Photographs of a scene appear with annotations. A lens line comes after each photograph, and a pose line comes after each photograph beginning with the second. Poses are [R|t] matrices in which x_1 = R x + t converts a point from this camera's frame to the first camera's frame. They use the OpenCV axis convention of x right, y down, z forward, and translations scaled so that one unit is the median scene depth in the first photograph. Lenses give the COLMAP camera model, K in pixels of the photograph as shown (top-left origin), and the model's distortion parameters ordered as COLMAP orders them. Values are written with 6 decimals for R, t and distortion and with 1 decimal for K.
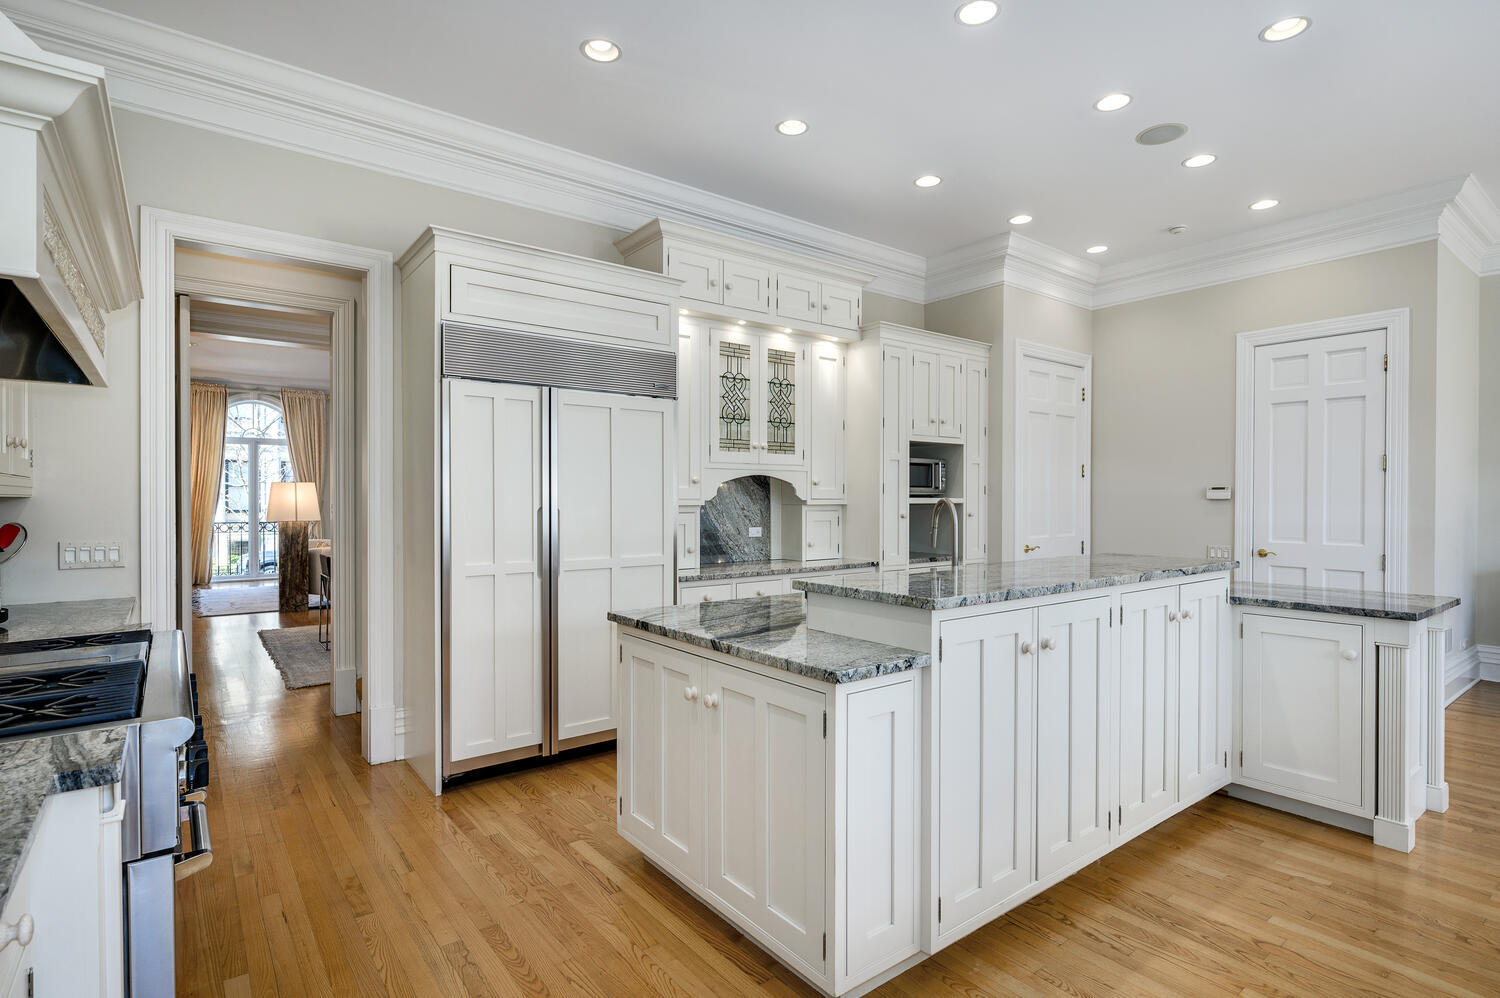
lens RADIAL K [[736.5, 0, 774.1], [0, 736.5, 501.2], [0, 0, 1]] dist [-0.001903, 0.000737]
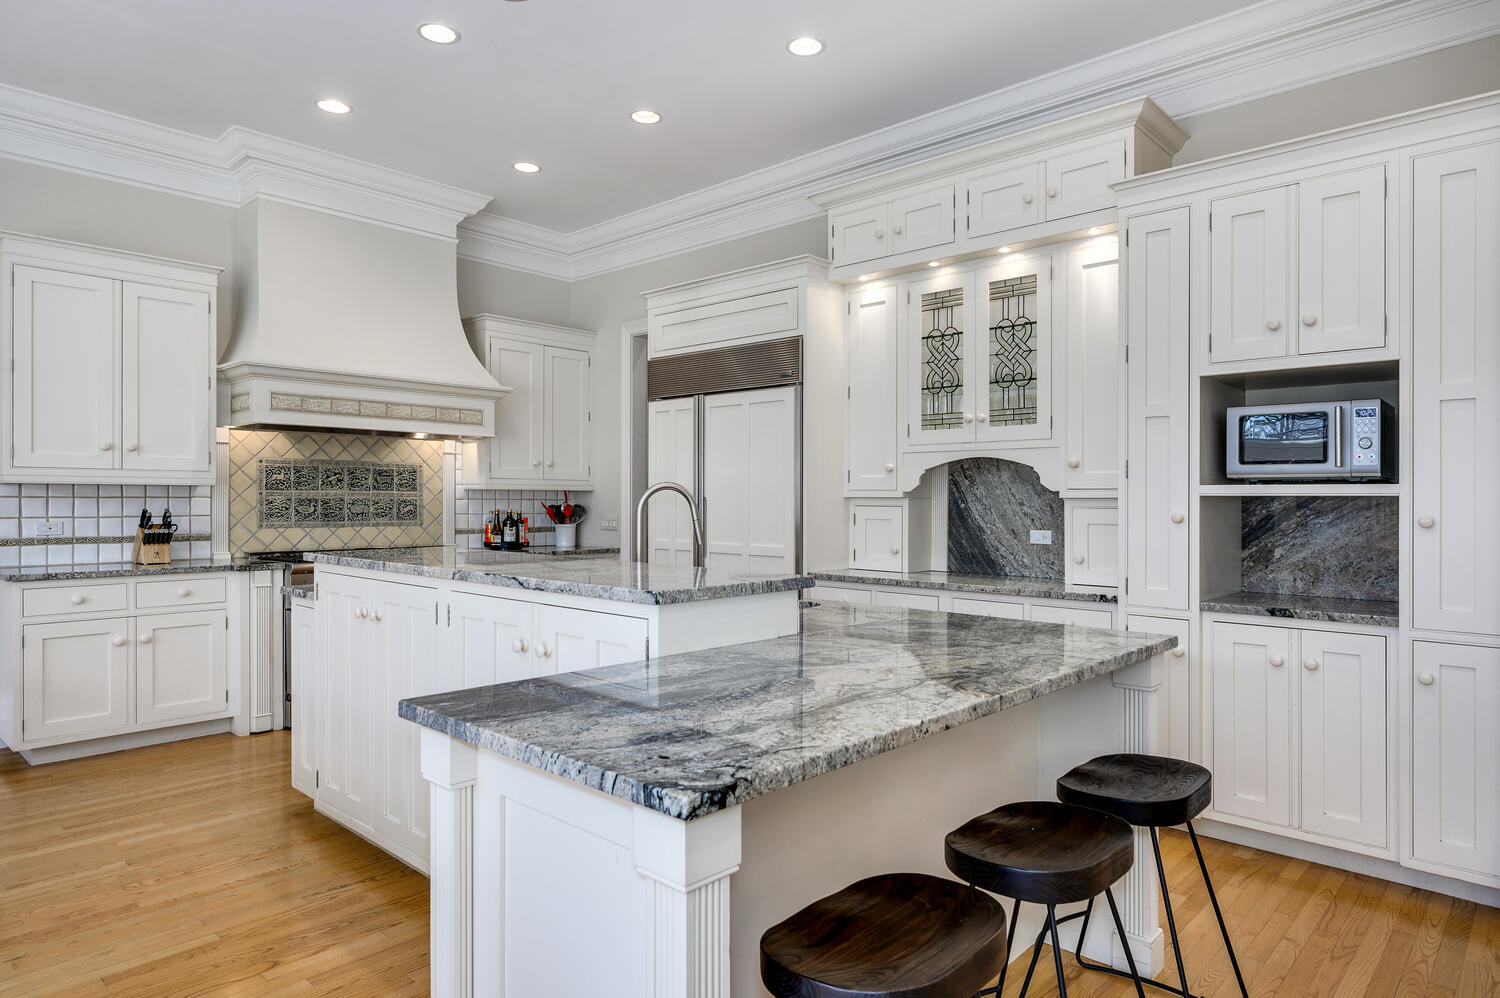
lens RADIAL K [[878.2, 0, 739.4], [0, 878.2, 500.7], [0, 0, 1]] dist [-0.004777, -0.000426]
pose [[0.152345, 0.000989, -0.988327, 0.799914], [-0.008542, 0.999963, -0.000316, 0.010387], [0.988290, 0.008491, 0.152348, 0.616993]]
